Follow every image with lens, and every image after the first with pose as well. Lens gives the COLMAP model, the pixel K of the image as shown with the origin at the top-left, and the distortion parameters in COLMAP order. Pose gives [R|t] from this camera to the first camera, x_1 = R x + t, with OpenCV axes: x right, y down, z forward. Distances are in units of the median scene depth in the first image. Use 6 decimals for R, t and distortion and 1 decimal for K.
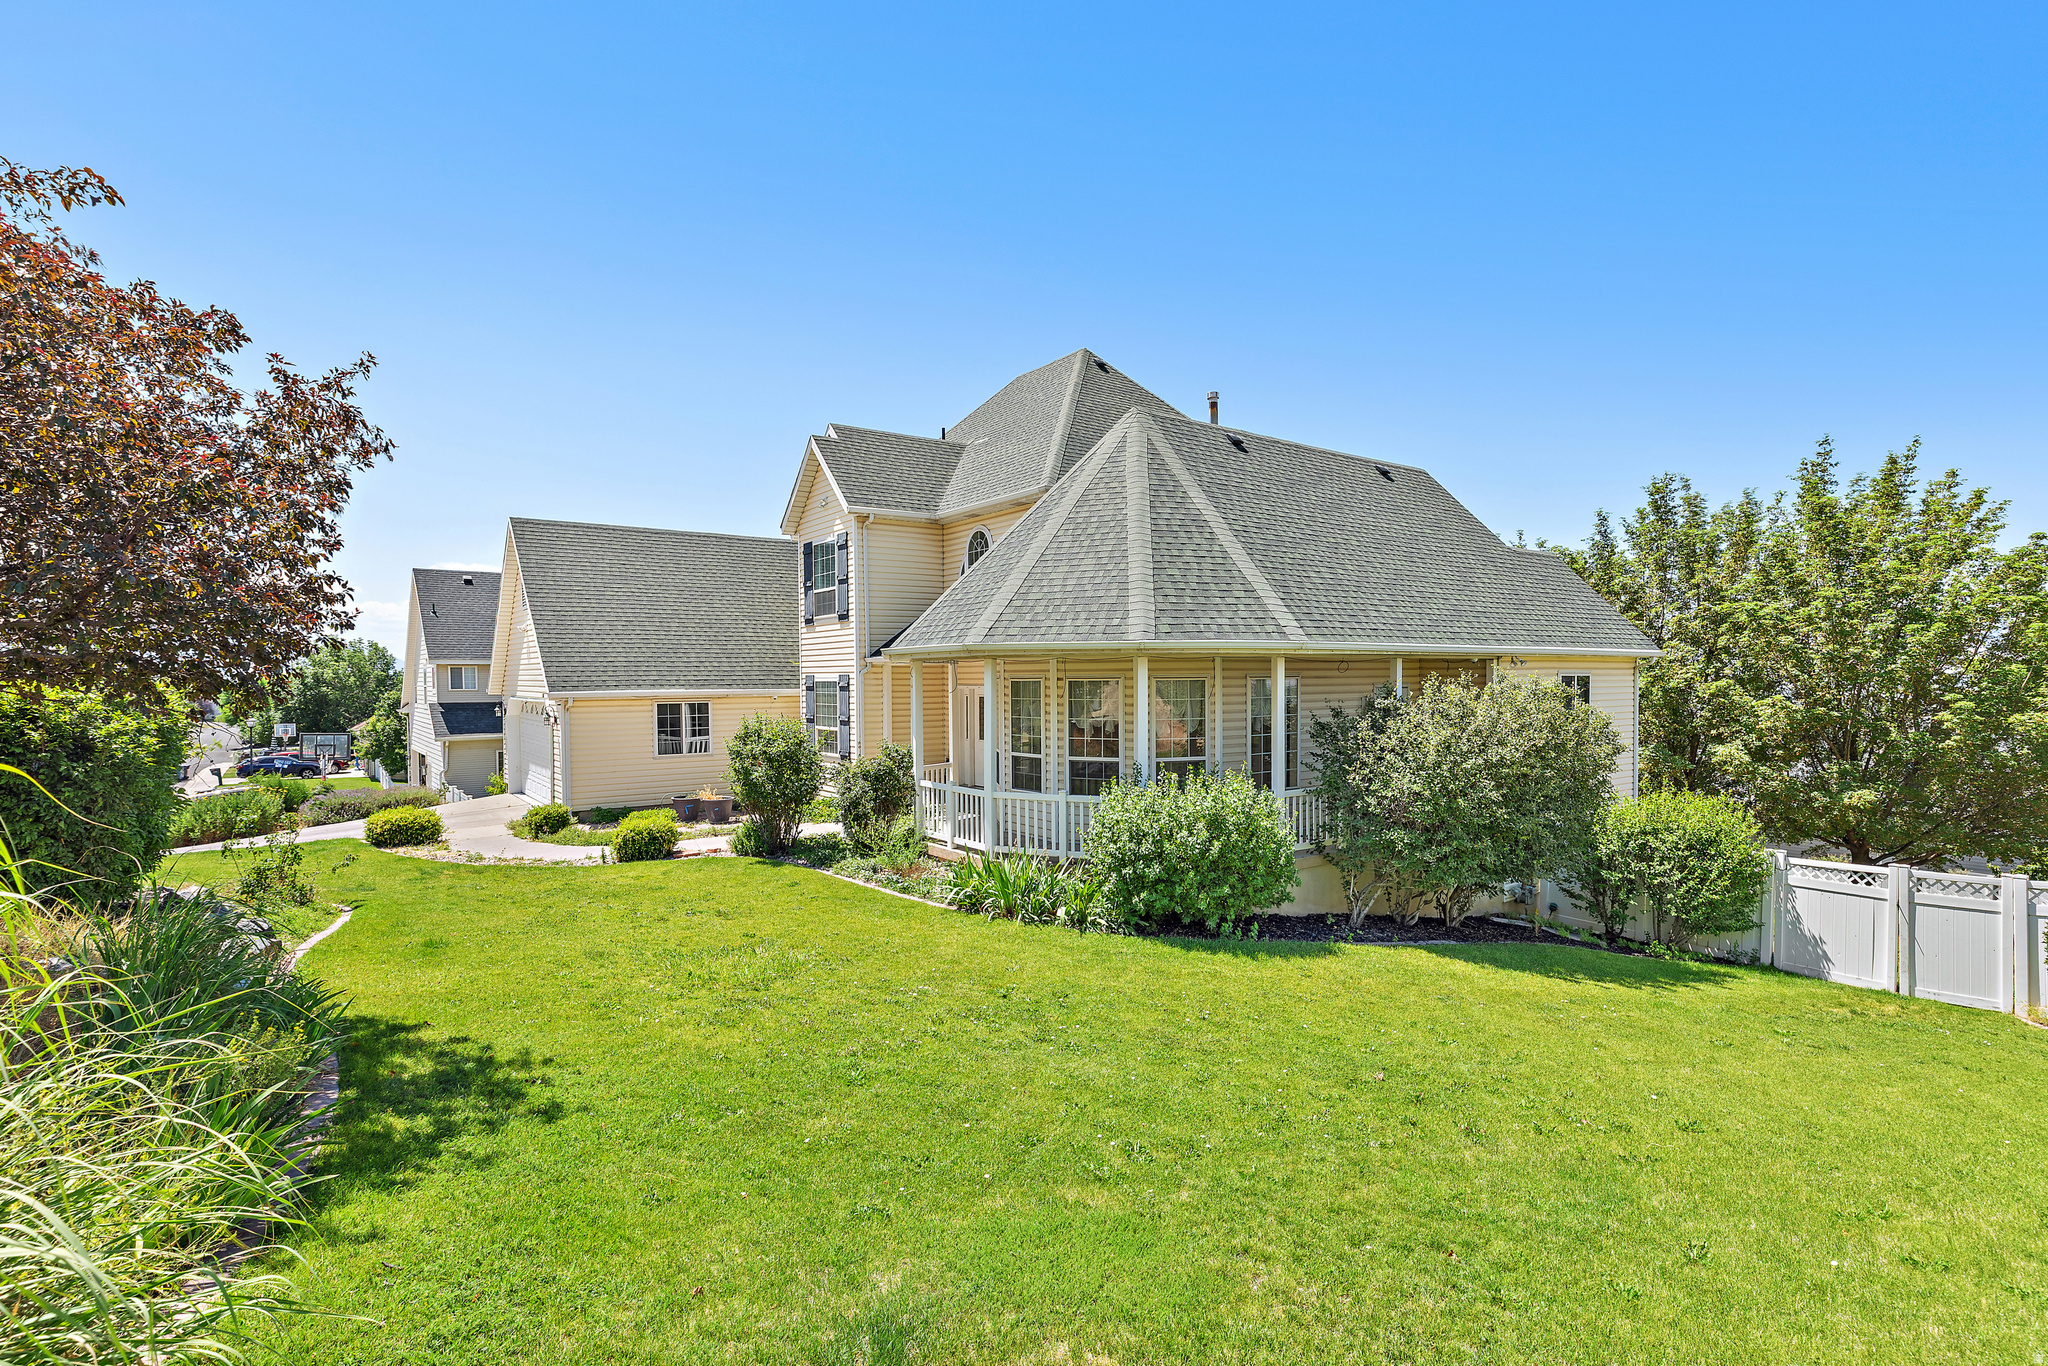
lens RADIAL K [[973.1, 0, 1031.9], [0, 973.1, 689.7], [0, 0, 1]] dist [-0.001870, -0.000390]
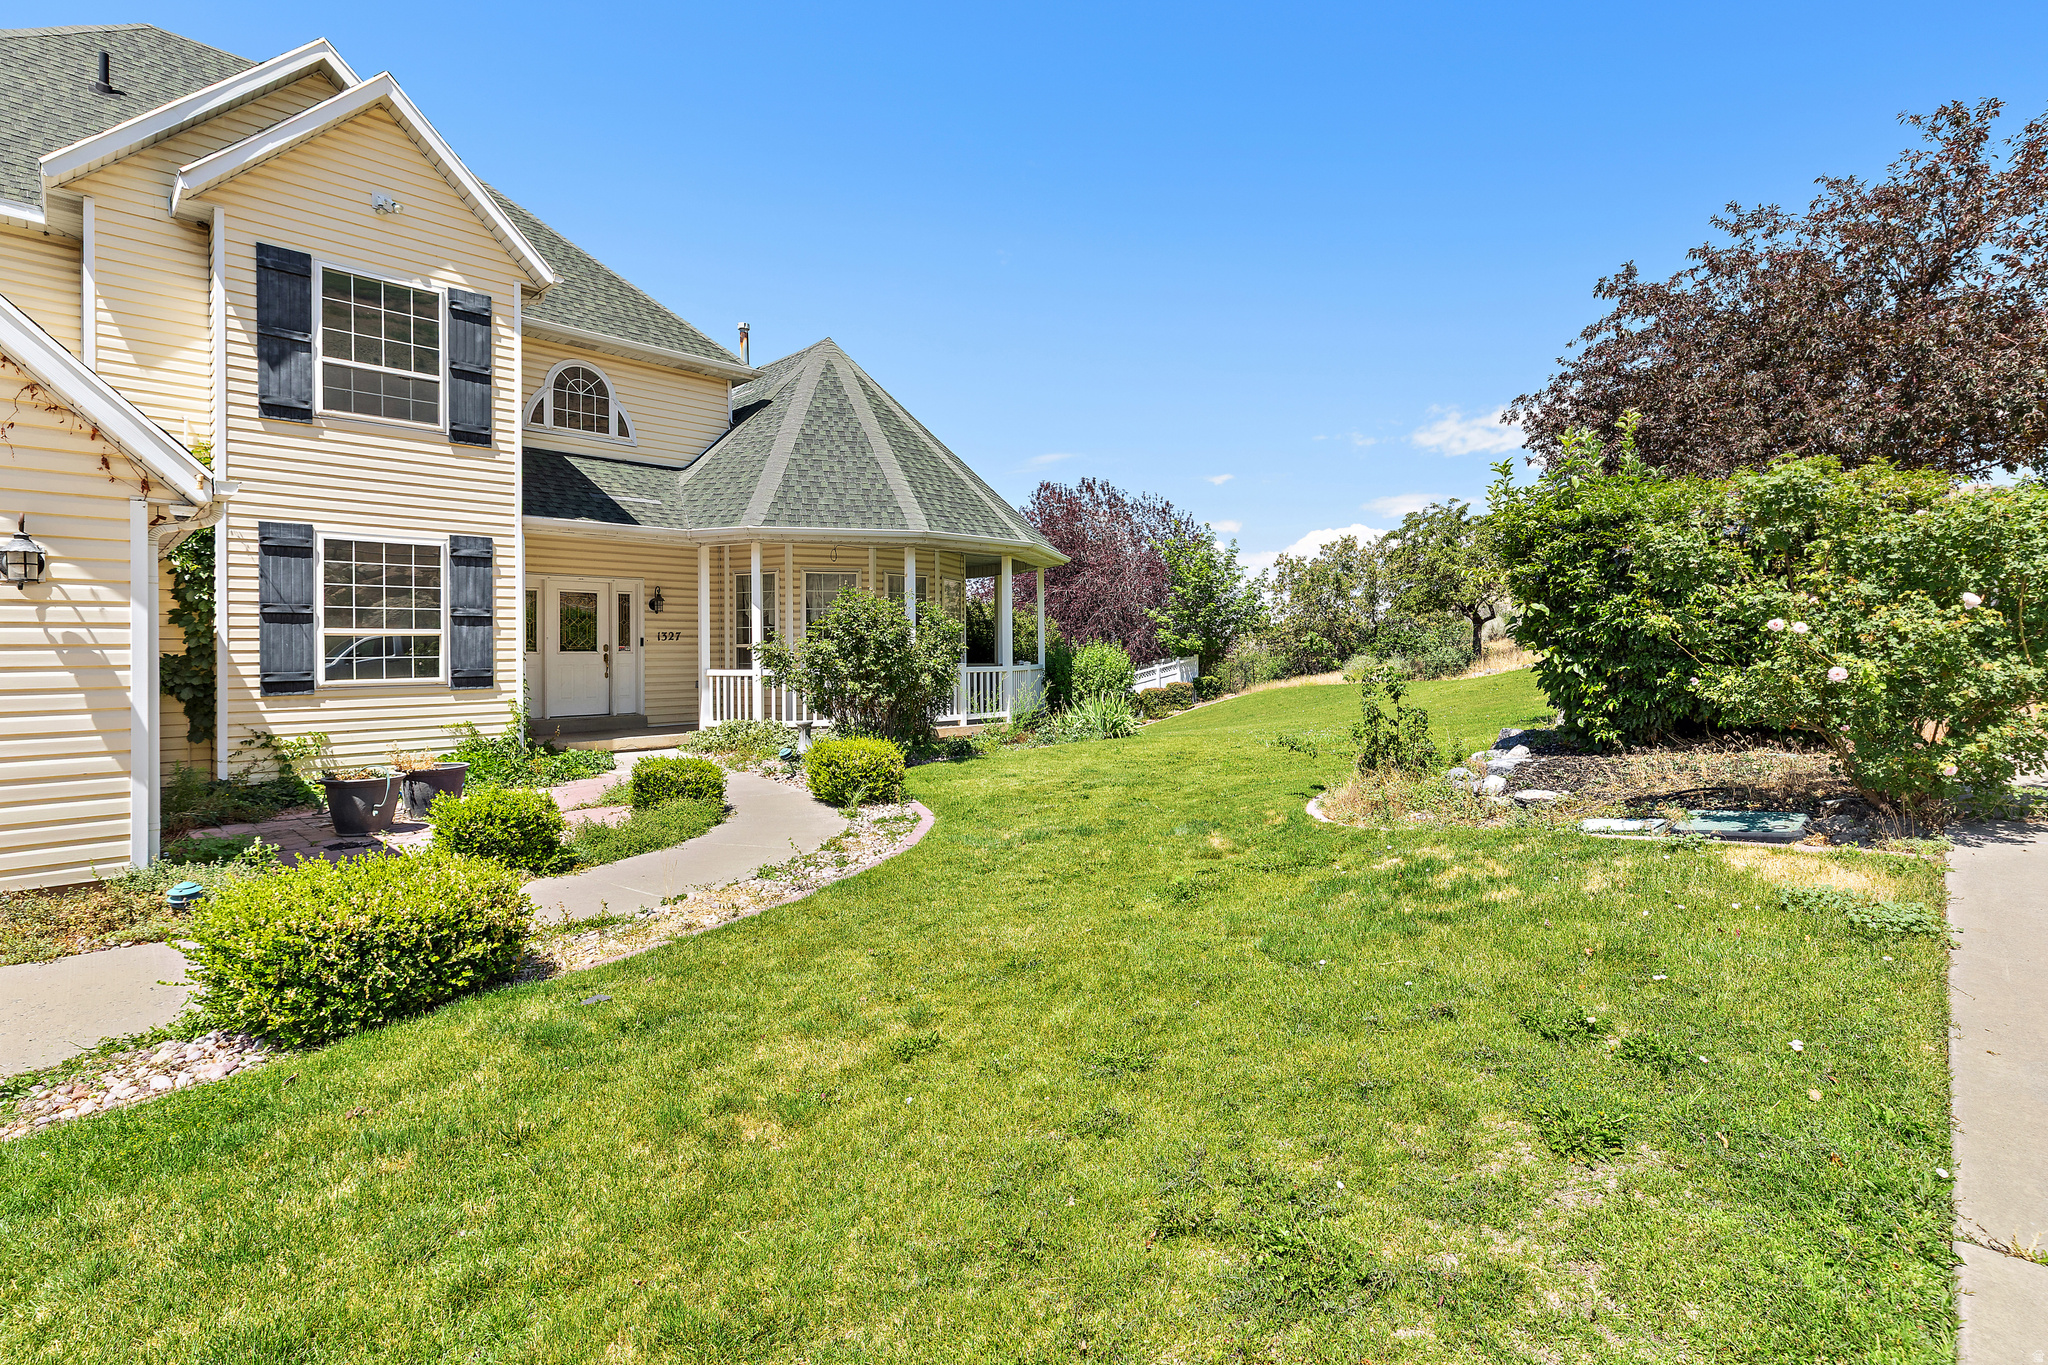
lens RADIAL K [[965.2, 0, 1023.2], [0, 965.2, 663.5], [0, 0, 1]] dist [0.009383, -0.000625]
pose [[-0.144794, -0.001168, 0.989461, -1.174256], [0.015754, 0.999870, 0.003486, 0.090985], [-0.989336, 0.016093, -0.144757, 1.098310]]
